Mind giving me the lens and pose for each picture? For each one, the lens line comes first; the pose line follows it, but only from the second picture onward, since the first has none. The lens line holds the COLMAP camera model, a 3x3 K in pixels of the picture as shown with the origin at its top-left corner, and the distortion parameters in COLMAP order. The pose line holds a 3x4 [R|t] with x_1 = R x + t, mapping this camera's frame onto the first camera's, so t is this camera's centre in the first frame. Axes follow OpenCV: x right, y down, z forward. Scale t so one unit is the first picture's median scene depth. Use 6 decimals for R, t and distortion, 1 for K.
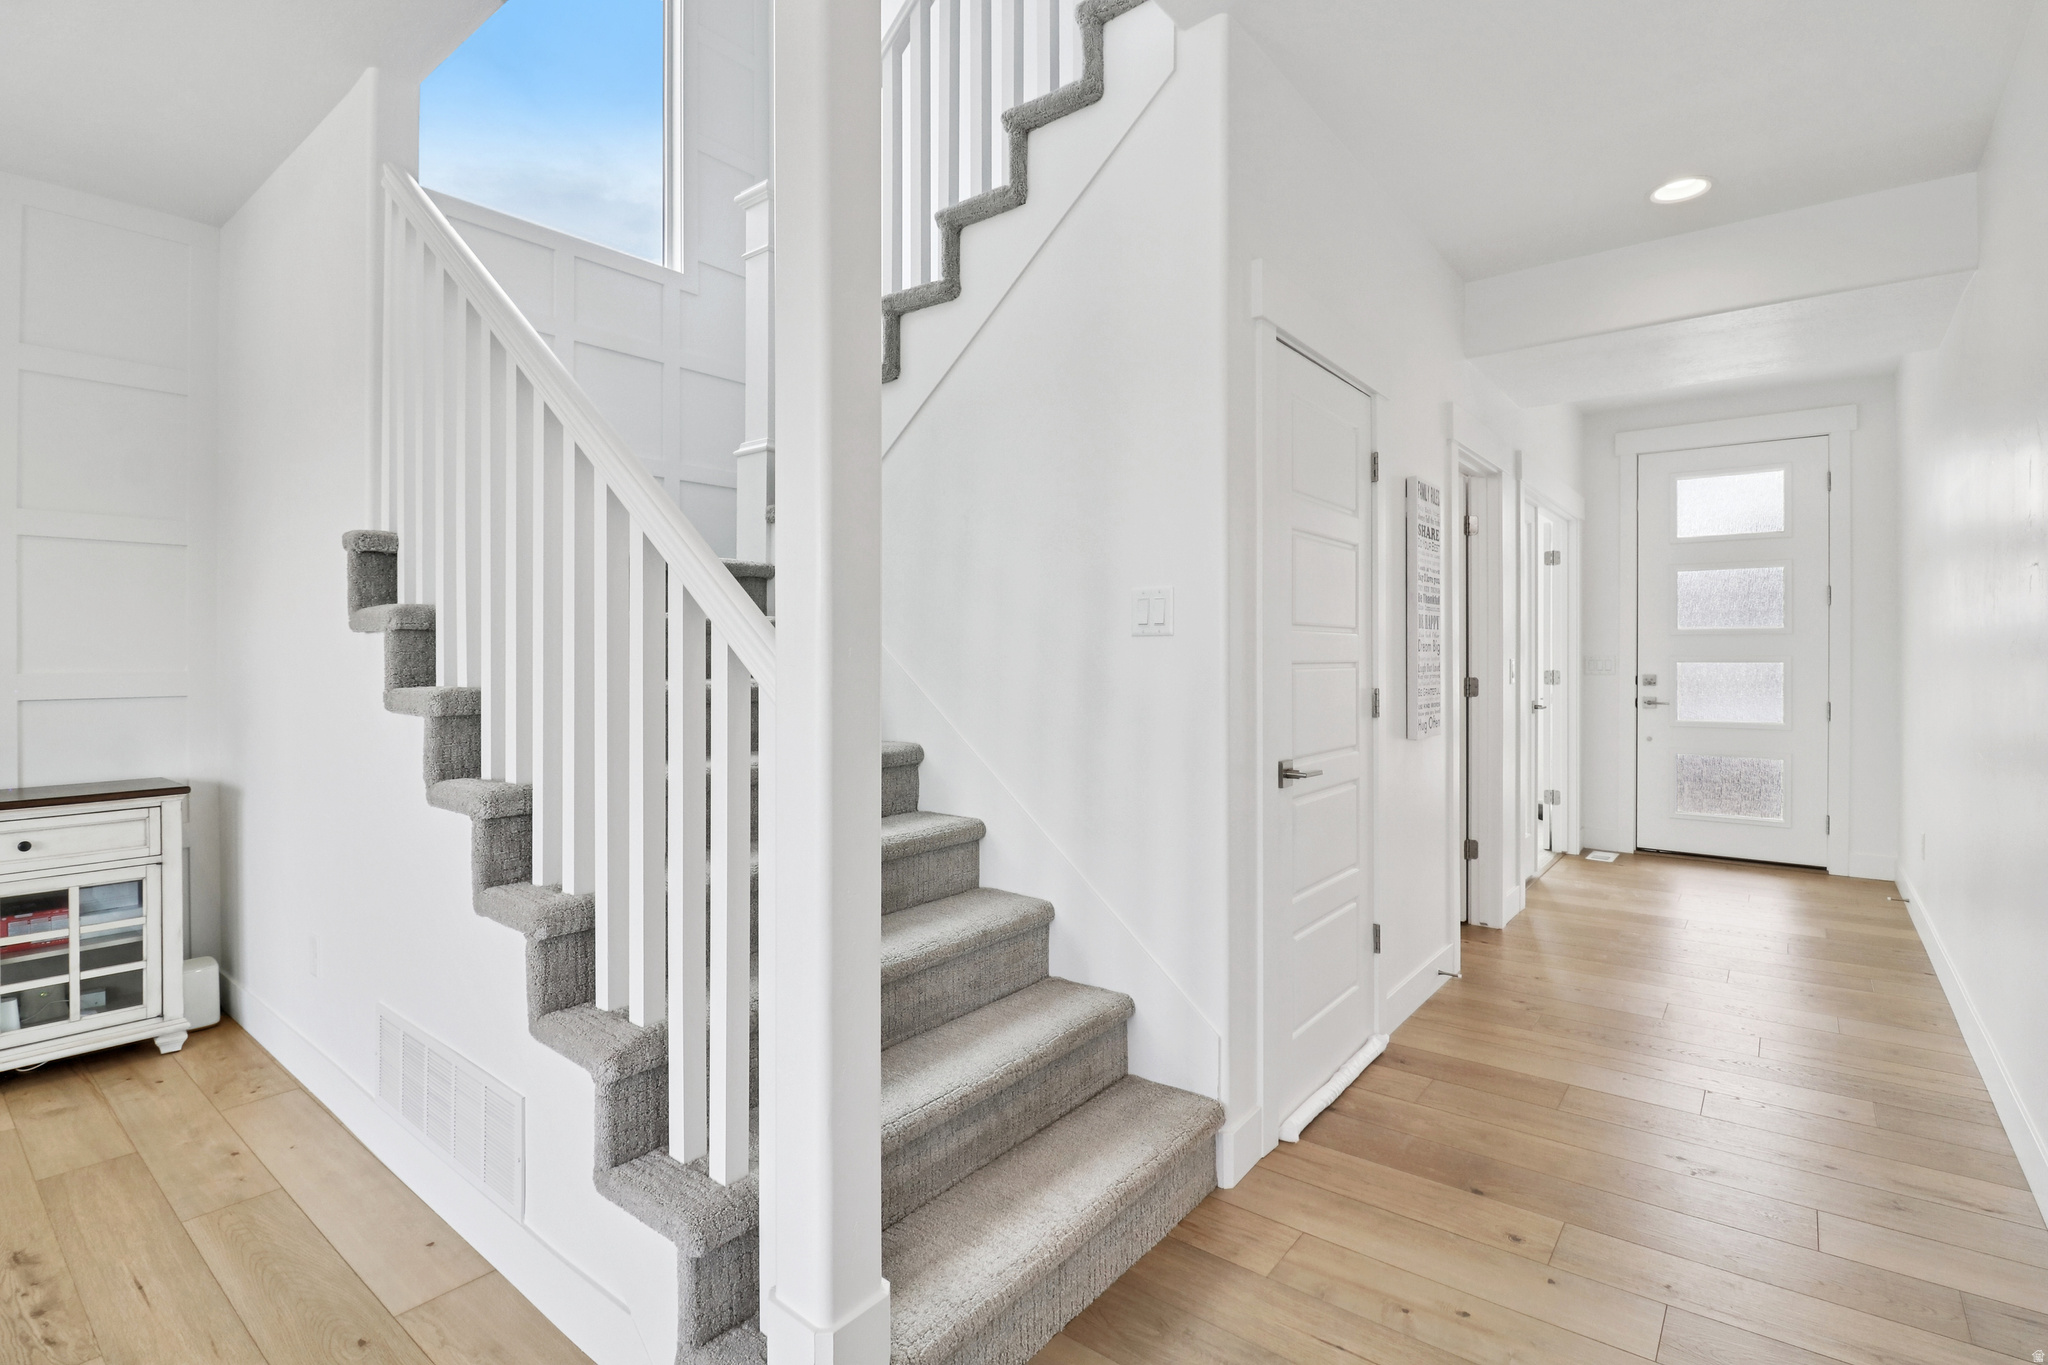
lens RADIAL K [[962.2, 0, 1011.3], [0, 962.2, 656.7], [0, 0, 1]] dist [0.000500, -0.011939]
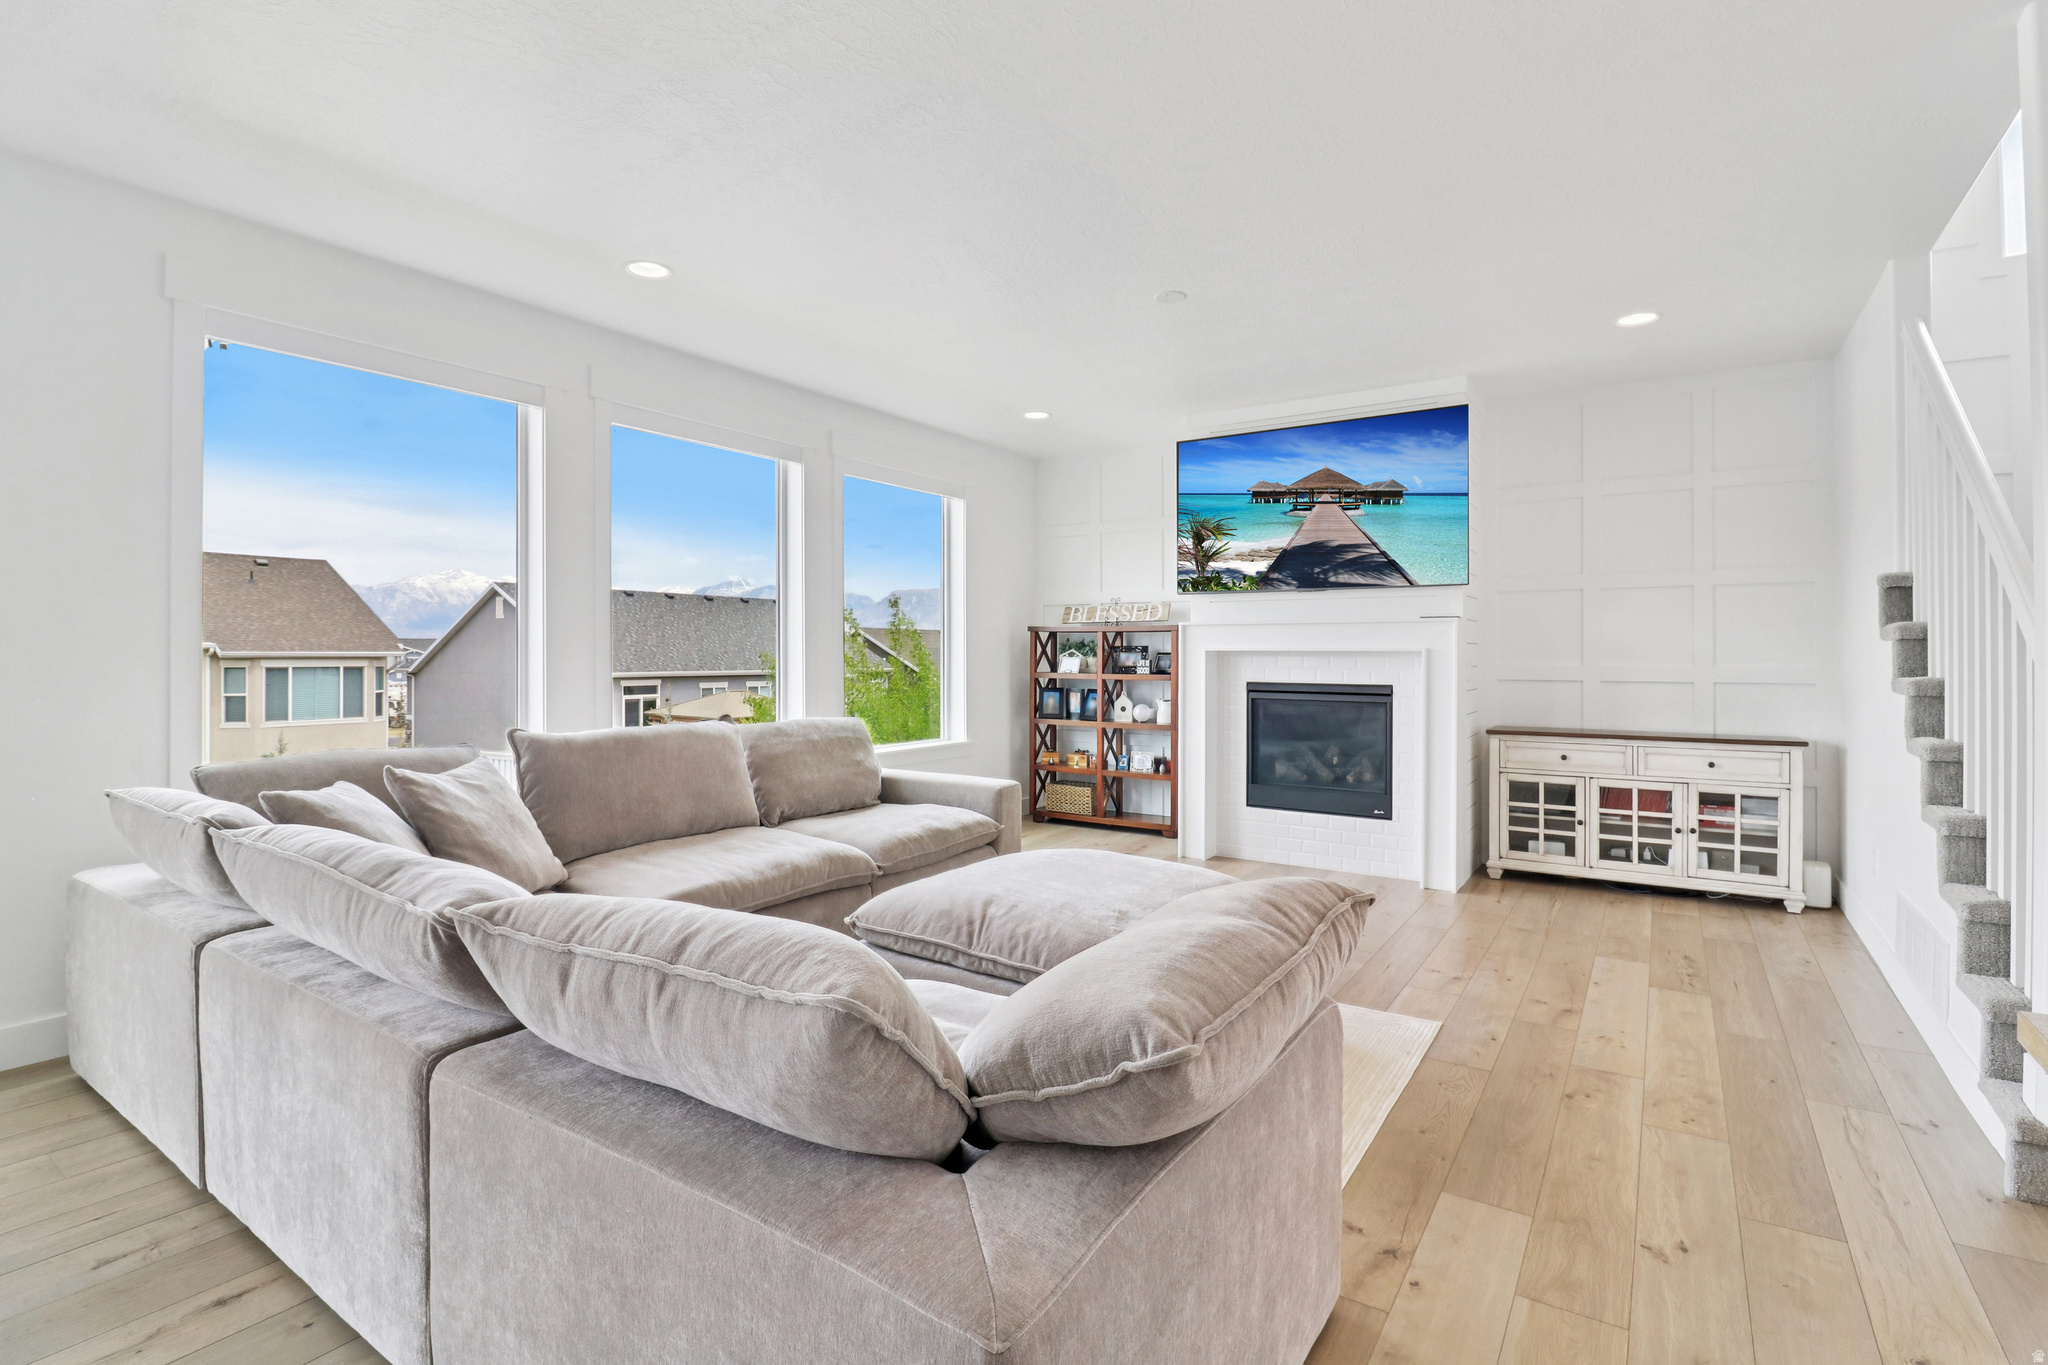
lens RADIAL K [[962.2, 0, 1011.3], [0, 962.2, 656.7], [0, 0, 1]] dist [0.000500, -0.011939]
pose [[0.081145, -0.000502, -0.996702, 0.600996], [-0.000863, 0.999999, -0.000574, 0.000976], [0.996702, 0.000907, 0.081144, -0.420272]]
